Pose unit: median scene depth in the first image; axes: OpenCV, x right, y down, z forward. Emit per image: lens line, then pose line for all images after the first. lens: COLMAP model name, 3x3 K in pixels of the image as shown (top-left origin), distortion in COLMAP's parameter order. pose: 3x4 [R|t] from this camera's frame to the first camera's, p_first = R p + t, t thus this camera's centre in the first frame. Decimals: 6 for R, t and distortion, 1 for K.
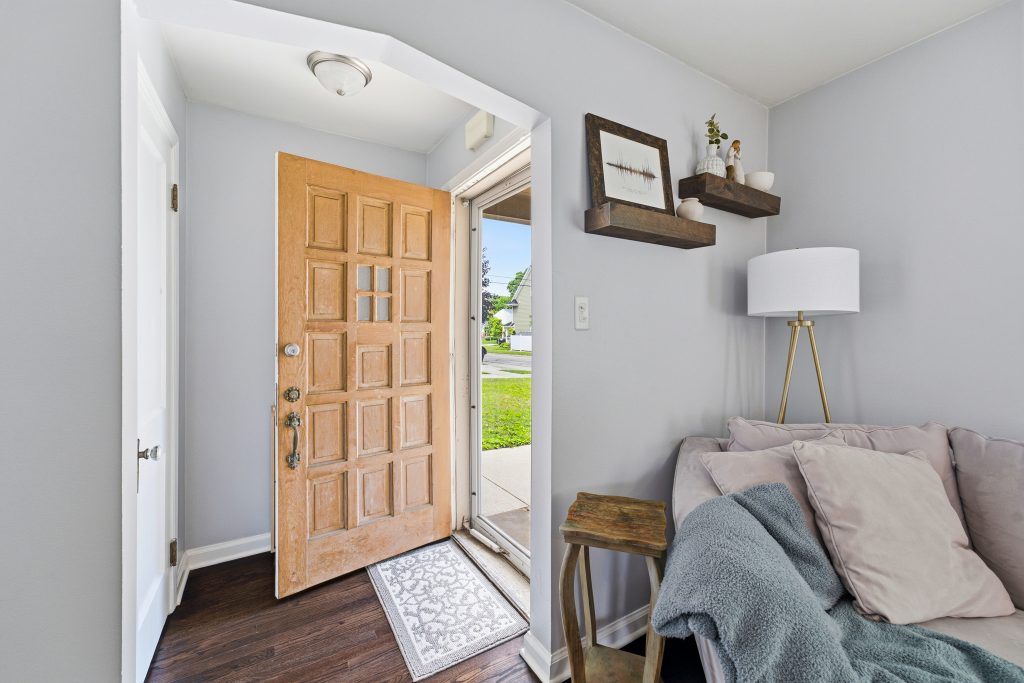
lens RADIAL K [[426.4, 0, 514.8], [0, 426.4, 327.2], [0, 0, 1]] dist [-0.002629, 0.000270]
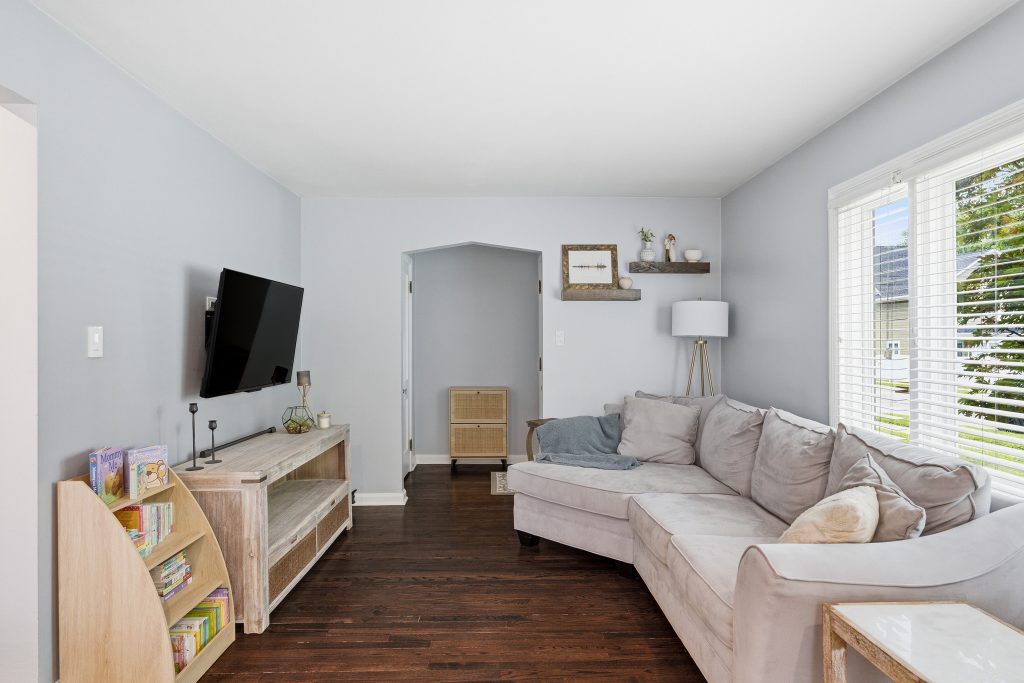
lens RADIAL K [[729.2, 0, 512.0], [0, 729.2, 341.5], [0, 0, 1]] dist [0.000488, -0.000113]
pose [[0.855586, 0.000545, -0.517661, 1.650213], [0.002175, 0.999987, 0.004649, -0.029310], [0.517657, -0.005104, 0.855573, -2.019156]]
